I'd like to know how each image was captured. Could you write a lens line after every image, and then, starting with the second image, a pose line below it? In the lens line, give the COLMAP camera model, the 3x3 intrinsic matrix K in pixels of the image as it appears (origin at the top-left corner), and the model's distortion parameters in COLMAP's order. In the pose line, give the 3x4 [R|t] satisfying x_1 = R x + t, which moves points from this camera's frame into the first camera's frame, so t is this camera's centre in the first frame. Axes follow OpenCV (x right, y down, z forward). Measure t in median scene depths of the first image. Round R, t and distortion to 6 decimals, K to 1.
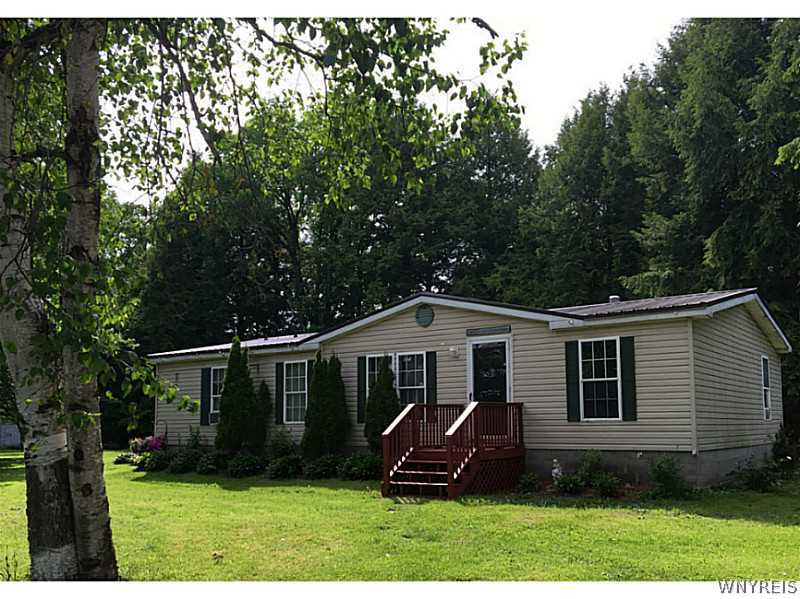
lens RADIAL K [[757.5, 0, 414.2], [0, 757.5, 350.5], [0, 0, 1]] dist [0.065830, -0.004043]
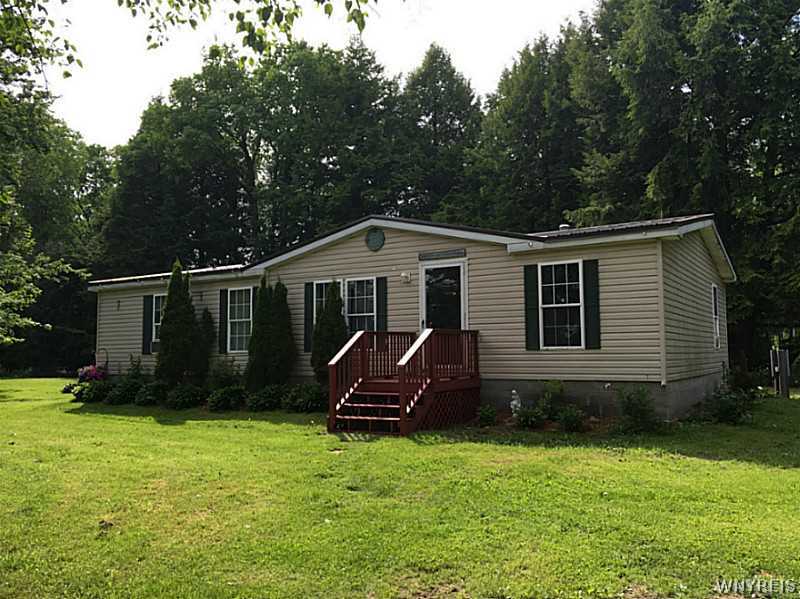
lens RADIAL K [[675.0, 0, 400.0], [0, 675.0, 299.5], [0, 0, 1]] dist [0.102579, -0.152260]
pose [[0.998617, 0.003730, 0.052451, 0.001068], [-0.004660, 0.999834, 0.017633, 0.014177], [-0.052376, -0.017853, 0.998468, 0.144781]]
